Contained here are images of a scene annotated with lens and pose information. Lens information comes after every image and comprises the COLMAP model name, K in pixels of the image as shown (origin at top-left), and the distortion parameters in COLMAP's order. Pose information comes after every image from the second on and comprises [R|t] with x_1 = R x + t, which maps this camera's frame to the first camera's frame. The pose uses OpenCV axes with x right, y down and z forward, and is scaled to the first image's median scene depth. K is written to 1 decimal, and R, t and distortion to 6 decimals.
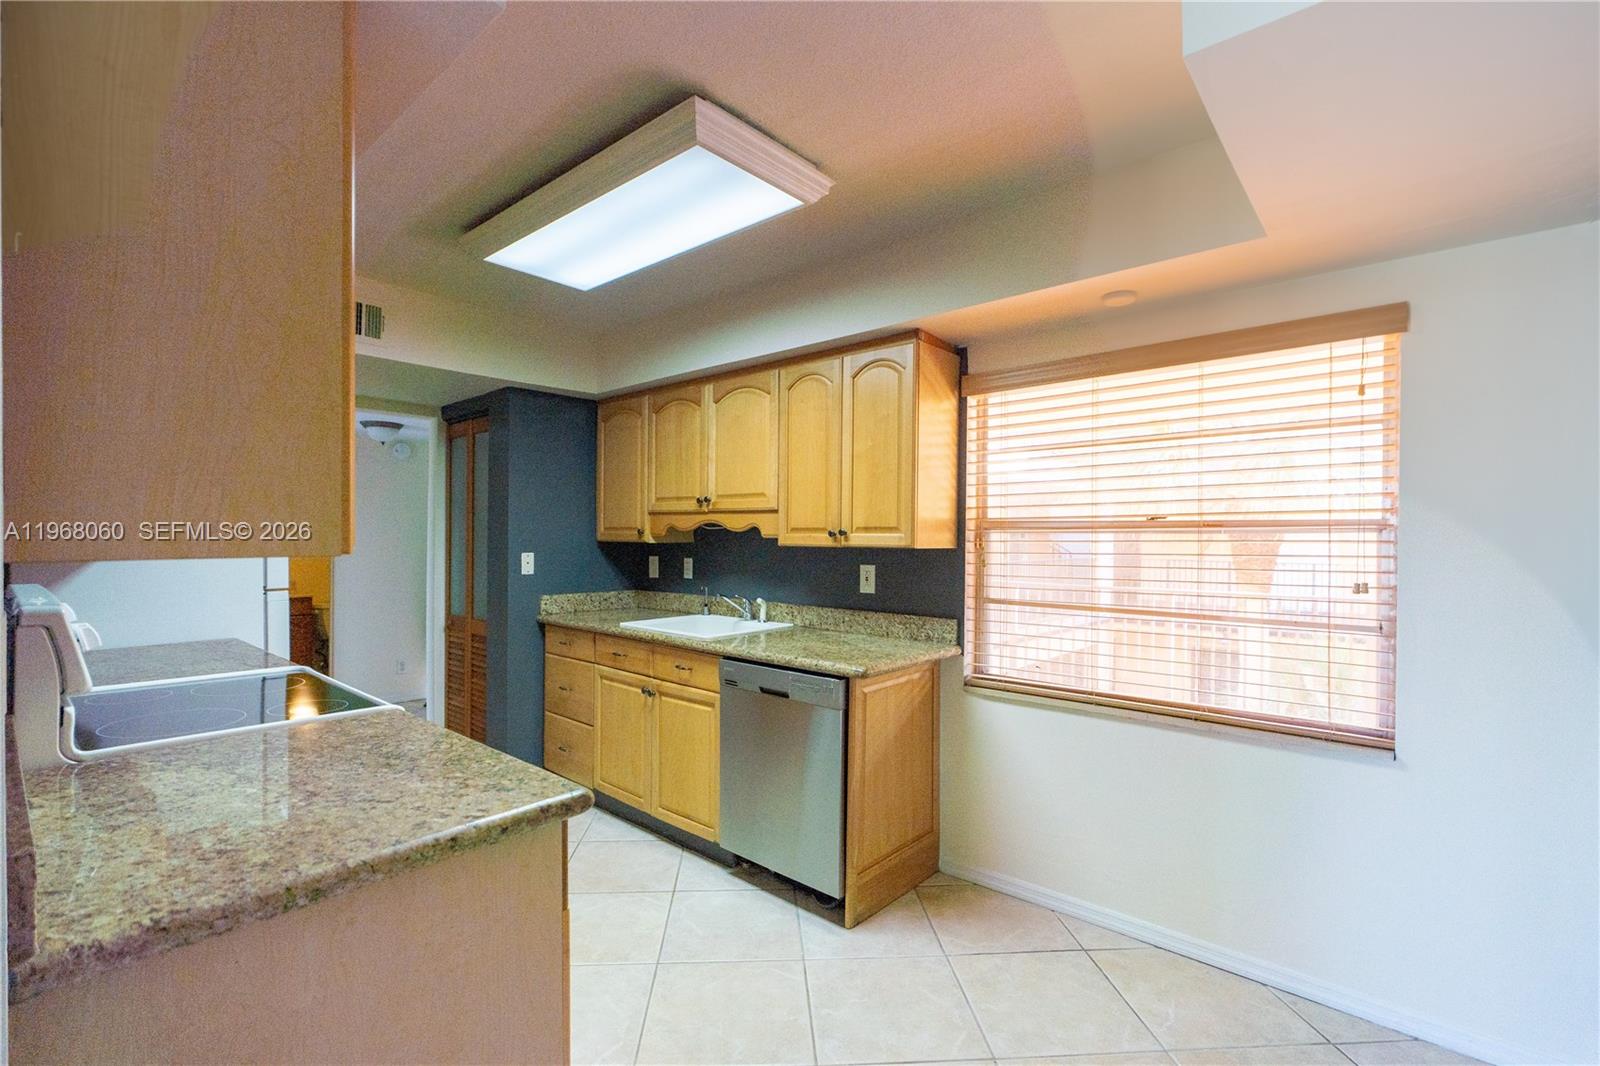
lens RADIAL K [[707.8, 0, 799.5], [0, 707.8, 538.6], [0, 0, 1]] dist [-0.010651, 0.003878]
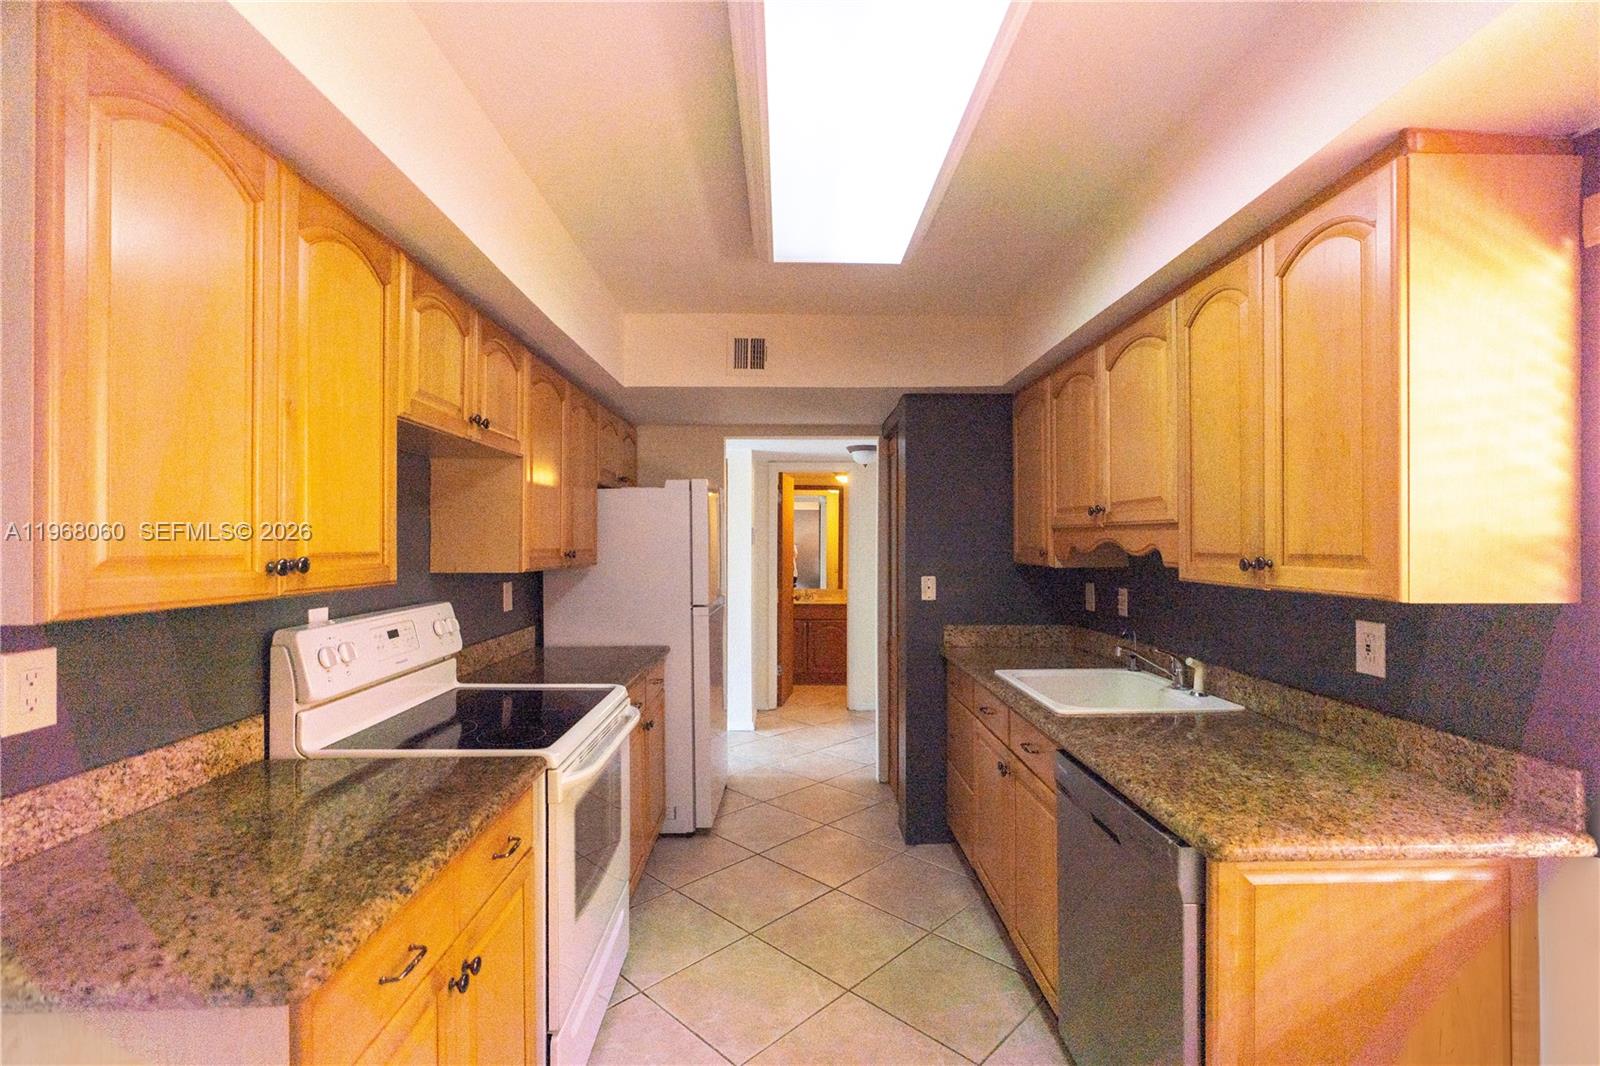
lens RADIAL K [[707.8, 0, 802.1], [0, 707.8, 535.5], [0, 0, 1]] dist [-0.010651, 0.003878]
pose [[0.675451, -0.015051, -0.737251, 0.202715], [0.004062, 0.999852, -0.016691, -0.020525], [0.737393, 0.008279, 0.675413, 0.338392]]
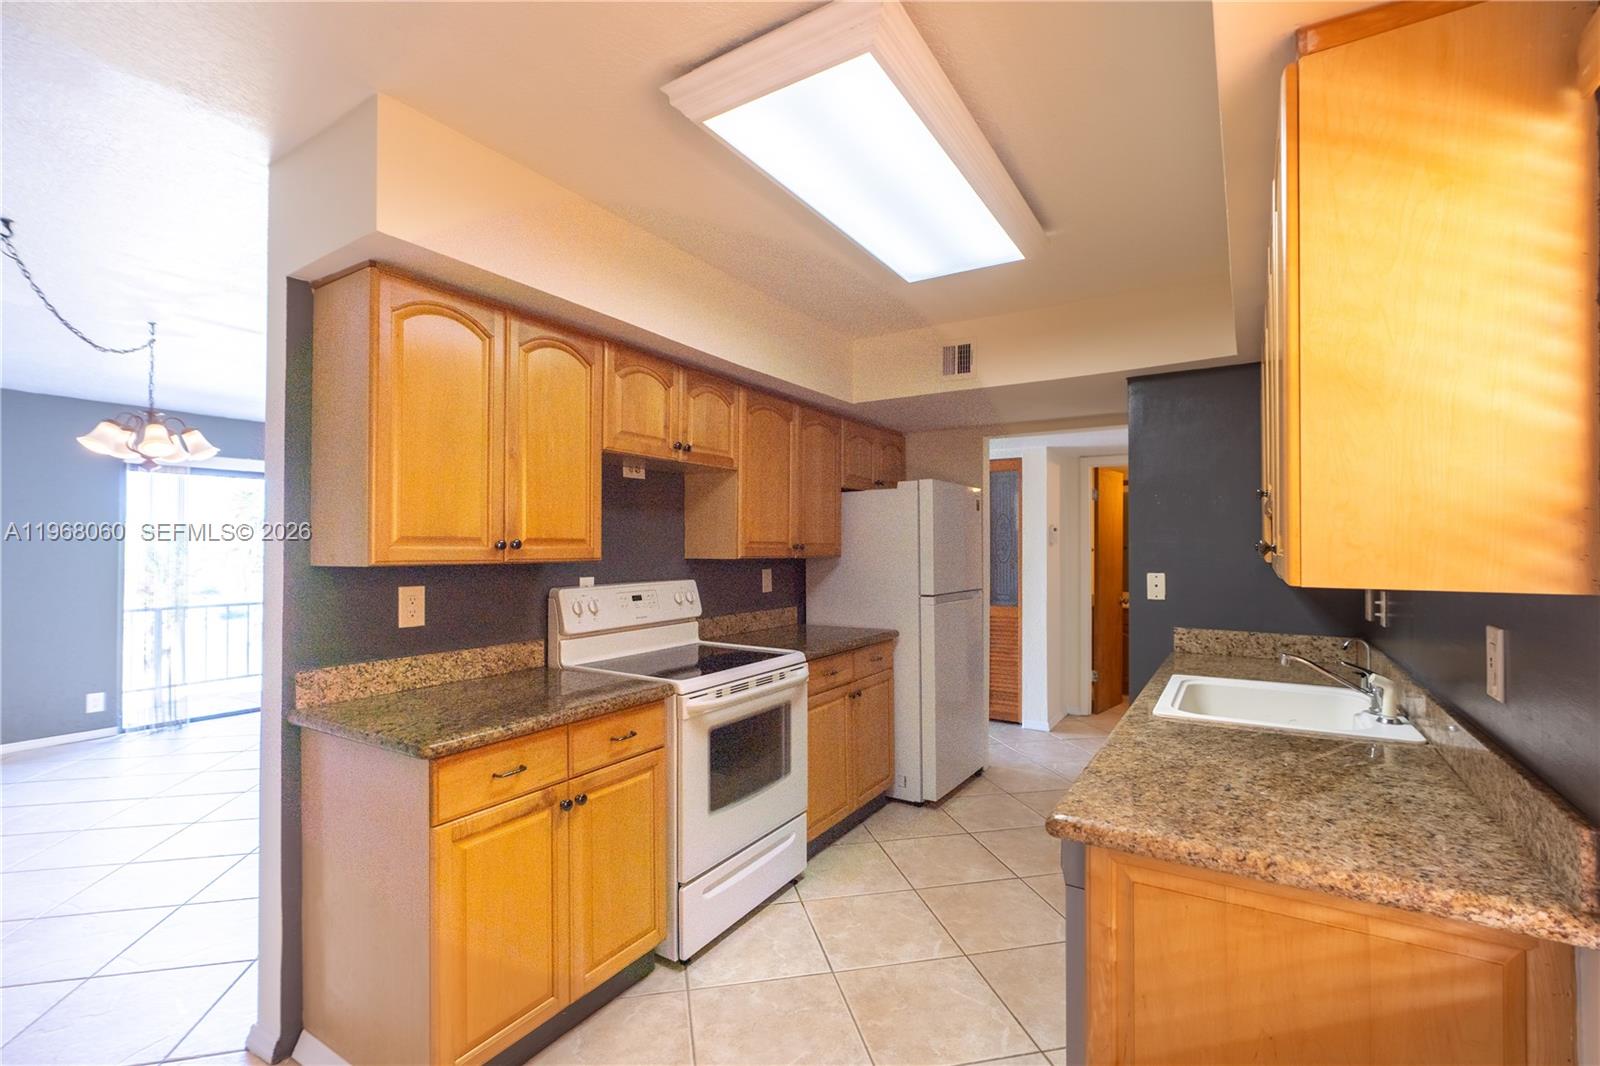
lens RADIAL K [[707.8, 0, 801.3], [0, 707.8, 536.4], [0, 0, 1]] dist [-0.010651, 0.003878]
pose [[0.154536, -0.021420, -0.987755, 0.435562], [-0.001809, 0.999757, -0.021963, -0.004220], [0.987985, 0.005181, 0.154460, 0.568913]]
